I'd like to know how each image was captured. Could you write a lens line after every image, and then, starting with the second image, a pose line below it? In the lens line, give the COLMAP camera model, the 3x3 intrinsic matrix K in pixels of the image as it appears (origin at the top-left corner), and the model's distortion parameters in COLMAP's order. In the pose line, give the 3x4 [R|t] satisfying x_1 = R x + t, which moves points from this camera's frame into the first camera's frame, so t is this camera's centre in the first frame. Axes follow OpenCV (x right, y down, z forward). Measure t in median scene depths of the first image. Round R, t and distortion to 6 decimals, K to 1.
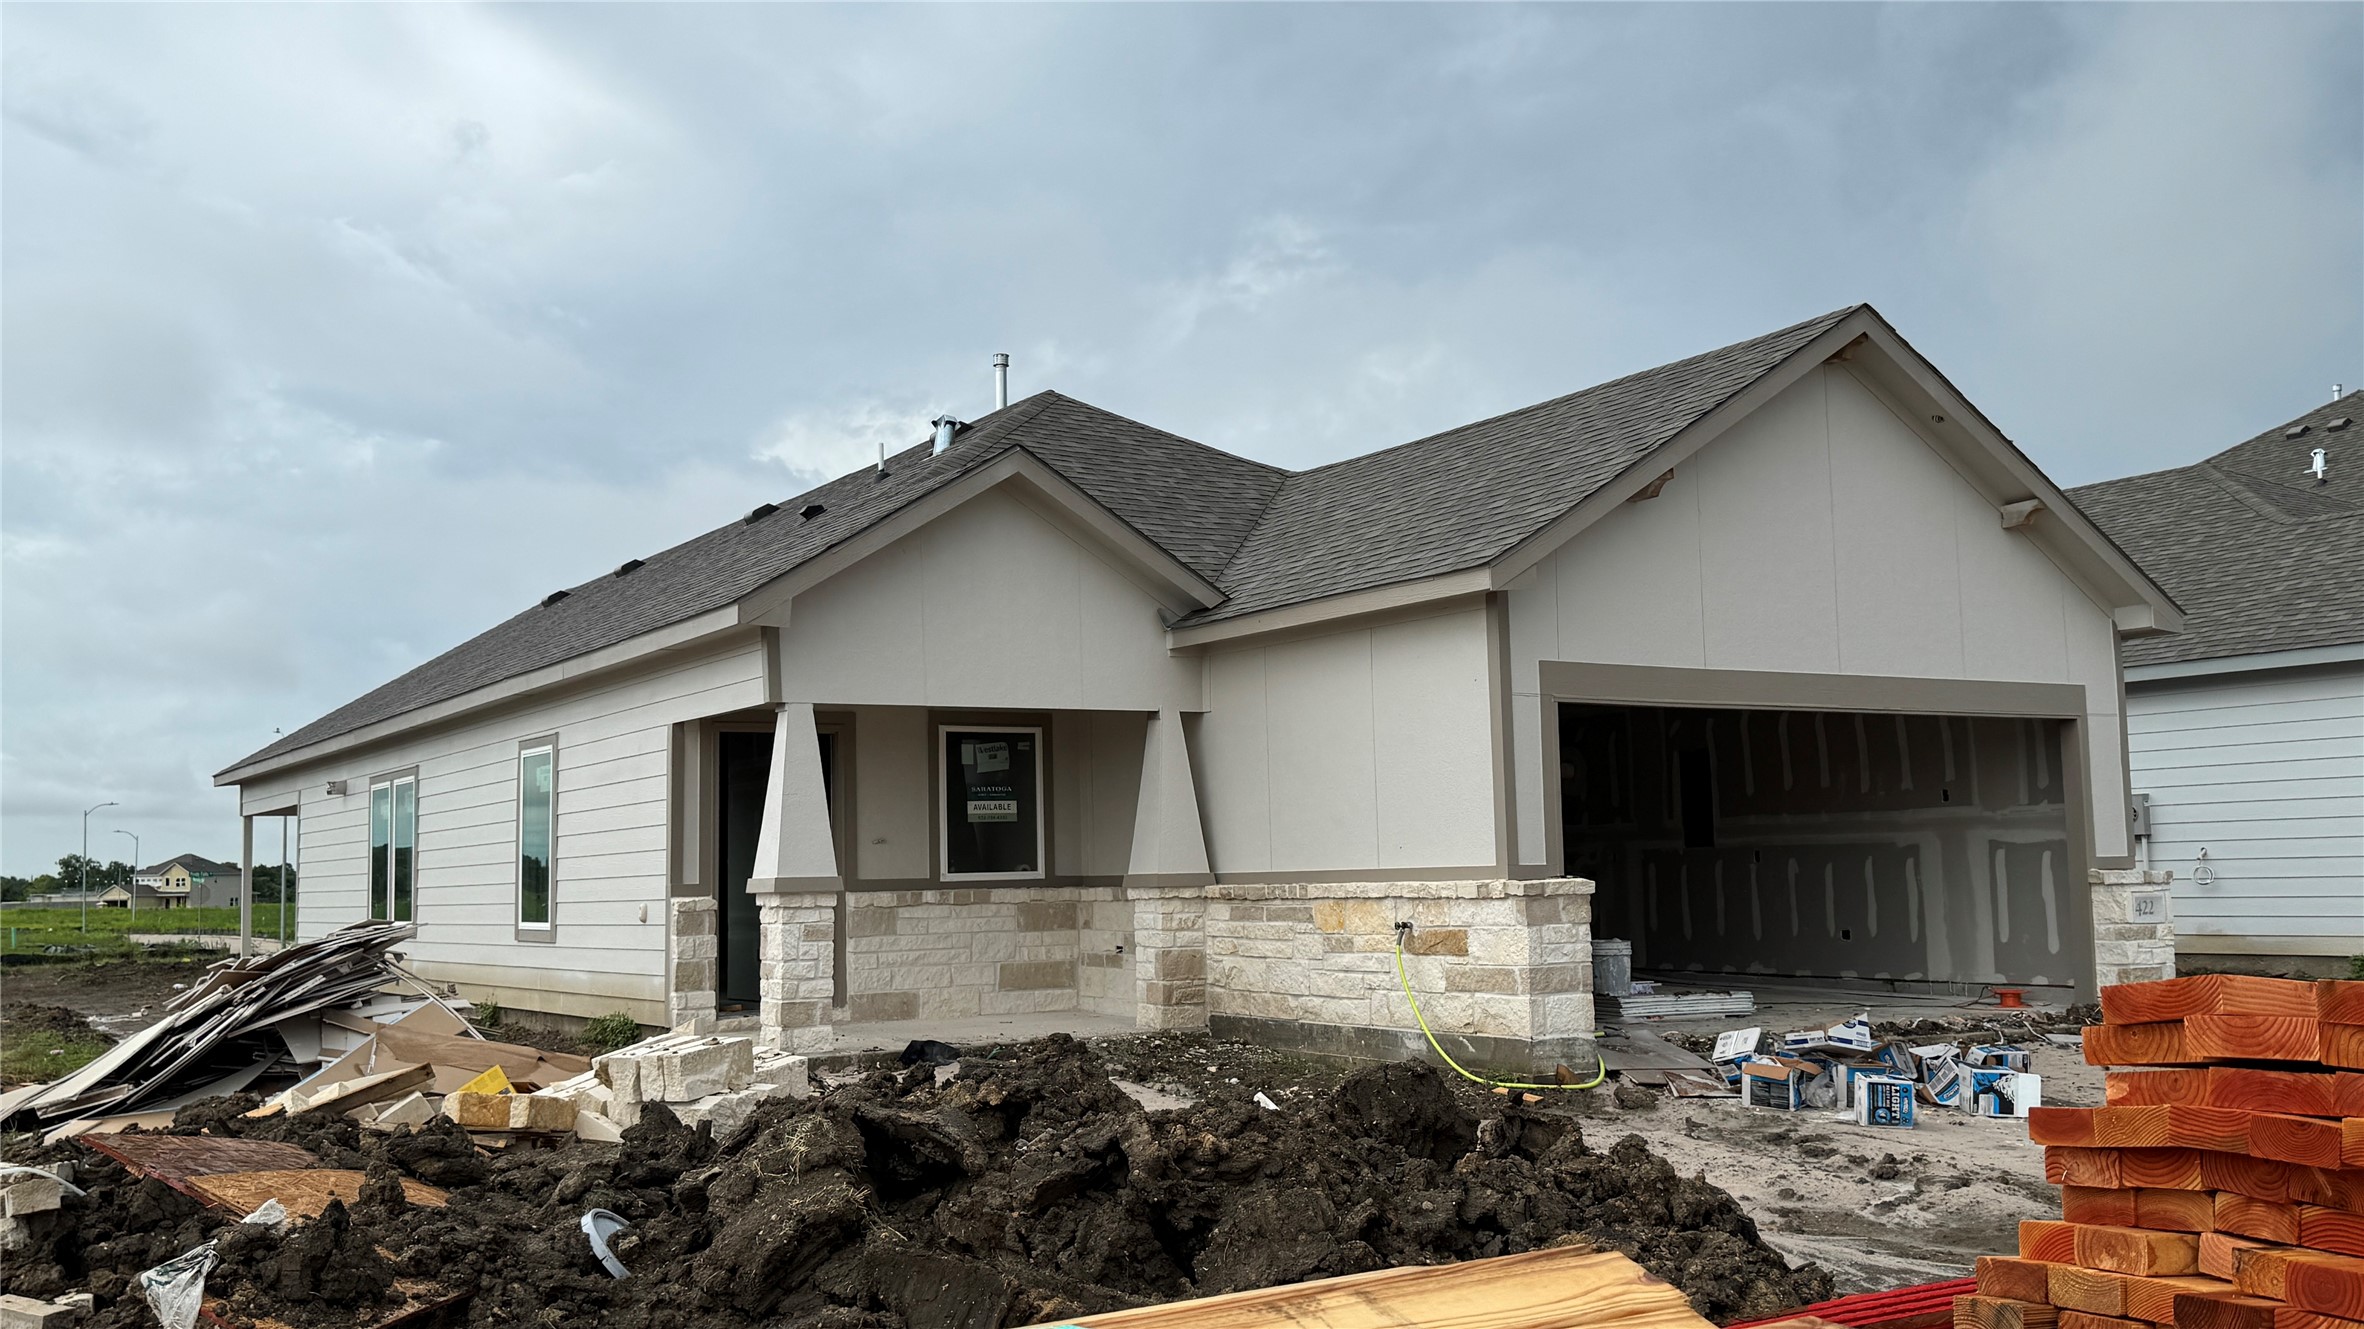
lens RADIAL K [[2114.8, 0, 1175.2], [0, 2114.8, 695.0], [0, 0, 1]] dist [0.174317, -0.354240]
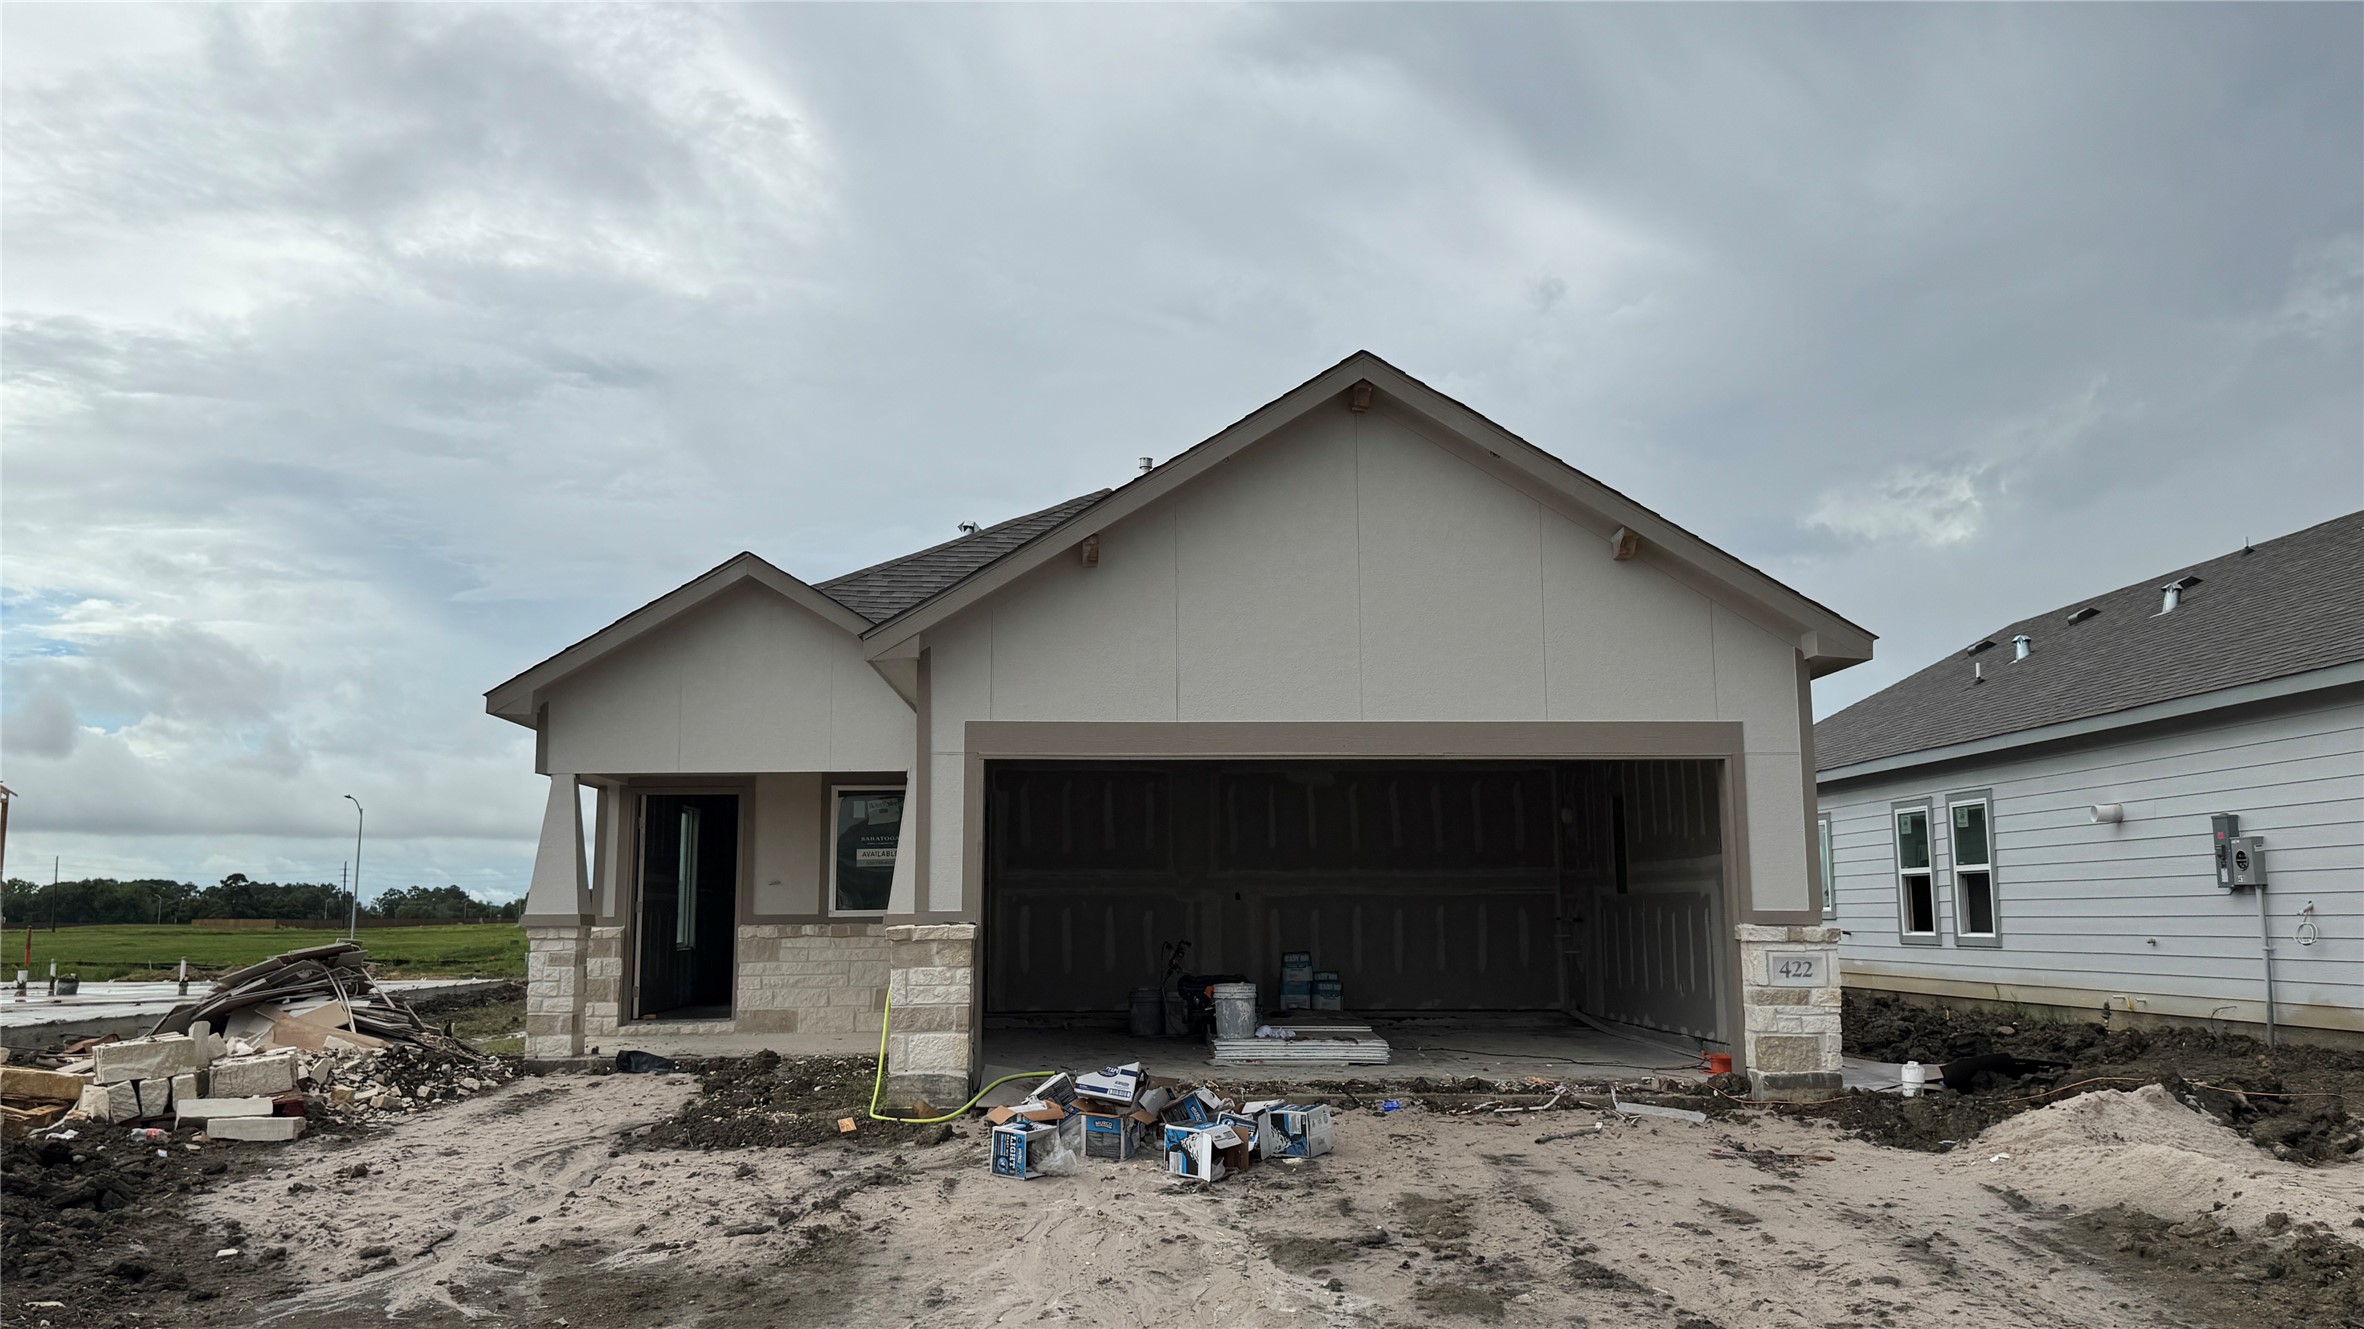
lens RADIAL K [[1856.1, 0, 1182.0], [0, 1856.1, 664.5], [0, 0, 1]] dist [0.176432, -0.325363]
pose [[0.868652, -0.049007, -0.492993, 0.620778], [0.028520, 0.998392, -0.048995, 0.003626], [0.494601, 0.028499, 0.868653, 0.191364]]
